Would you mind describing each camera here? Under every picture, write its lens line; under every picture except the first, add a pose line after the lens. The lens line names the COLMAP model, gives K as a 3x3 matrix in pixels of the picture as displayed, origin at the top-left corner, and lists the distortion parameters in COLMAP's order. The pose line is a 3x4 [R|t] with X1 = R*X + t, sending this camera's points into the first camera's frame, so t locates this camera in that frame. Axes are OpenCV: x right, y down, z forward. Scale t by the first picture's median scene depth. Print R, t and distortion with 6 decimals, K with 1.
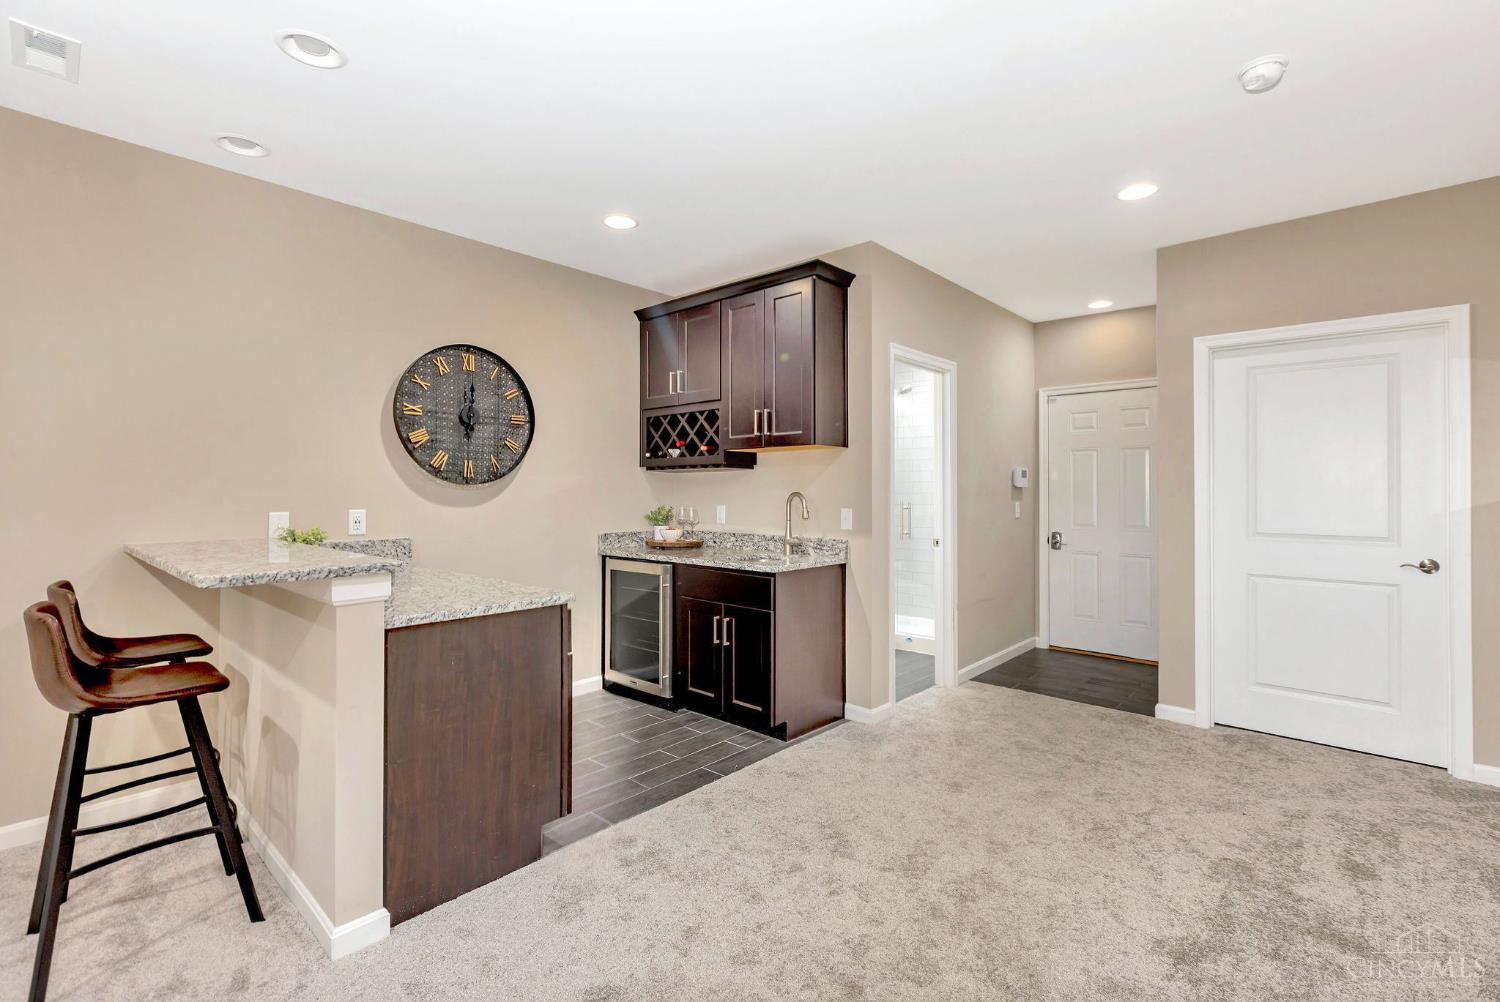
lens RADIAL K [[677.5, 0, 756.6], [0, 677.5, 483.6], [0, 0, 1]] dist [-0.000036, 0.000425]
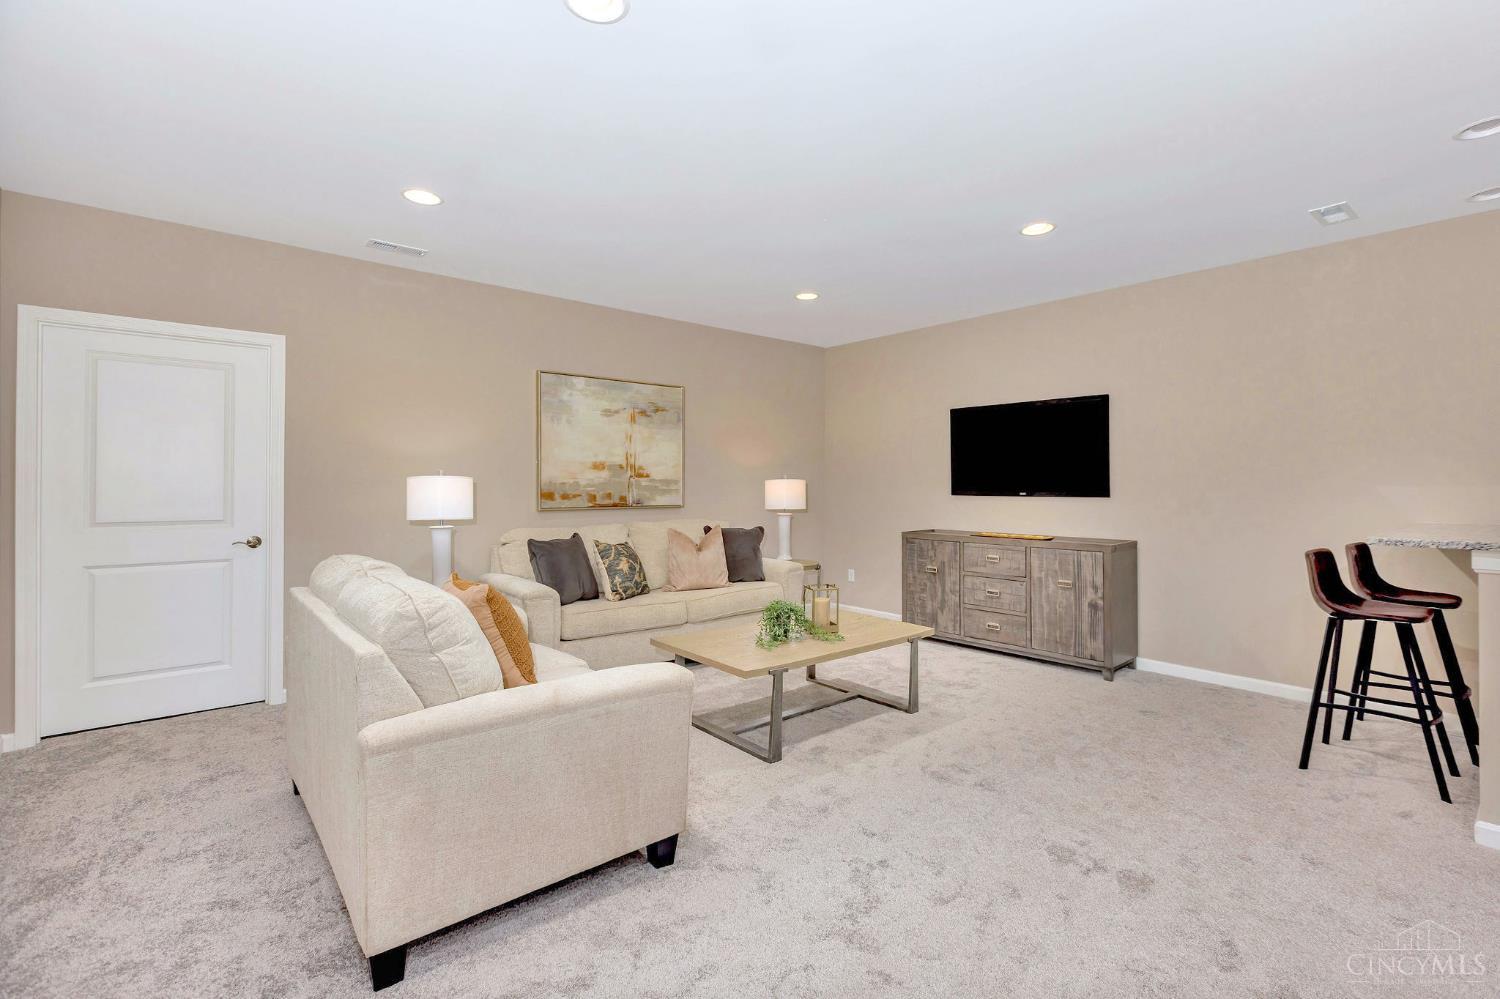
lens RADIAL K [[677.5, 0, 756.6], [0, 677.5, 482.1], [0, 0, 1]] dist [-0.000036, 0.000425]
pose [[-0.123503, -0.001503, -0.992343, 0.780504], [0.010164, 0.999944, -0.002779, -0.002438], [0.992292, -0.010429, -0.123481, -0.193129]]
